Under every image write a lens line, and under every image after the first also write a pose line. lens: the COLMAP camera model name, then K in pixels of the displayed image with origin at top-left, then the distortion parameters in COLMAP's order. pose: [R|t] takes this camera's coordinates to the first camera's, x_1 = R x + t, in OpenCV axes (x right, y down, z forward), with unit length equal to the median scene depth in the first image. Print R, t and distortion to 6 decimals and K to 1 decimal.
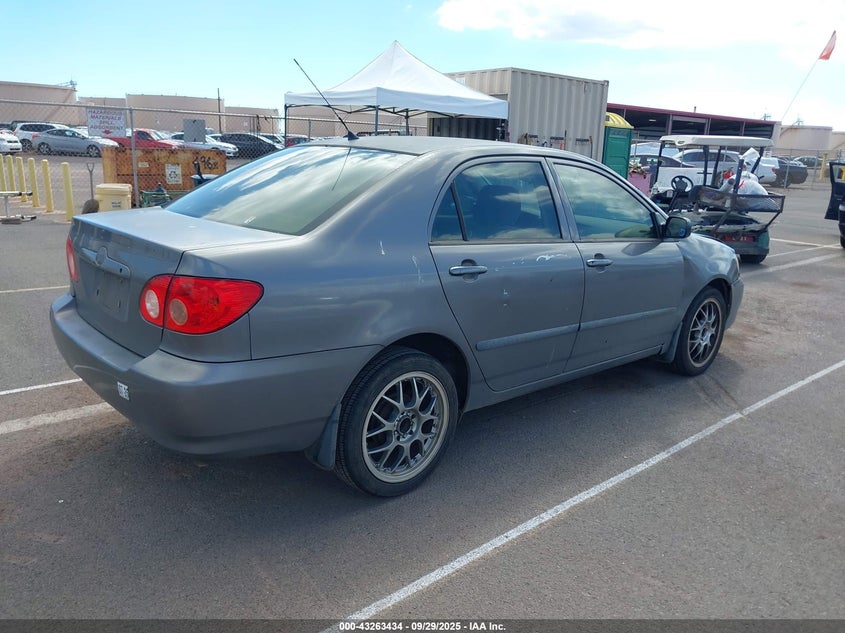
lens RADIAL K [[712.2, 0, 424.3], [0, 712.2, 318.9], [0, 0, 1]] dist [-0.003321, 0.005892]
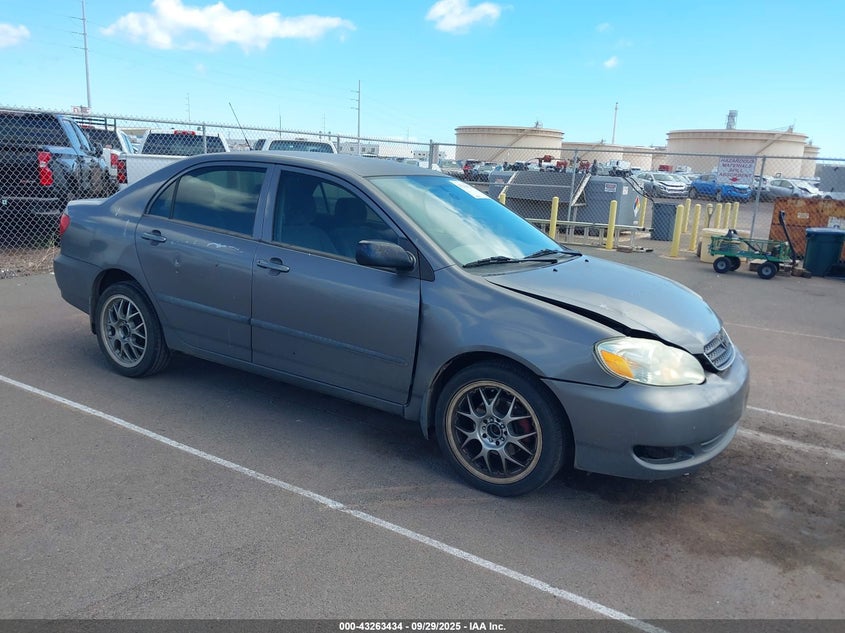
lens RADIAL K [[712.2, 0, 424.2], [0, 712.2, 316.1], [0, 0, 1]] dist [-0.003321, 0.005892]
pose [[0.235218, 0.179067, -0.955305, 1.147110], [-0.270277, 0.956166, 0.112680, -0.165182], [0.933607, 0.231693, 0.273305, 0.839522]]
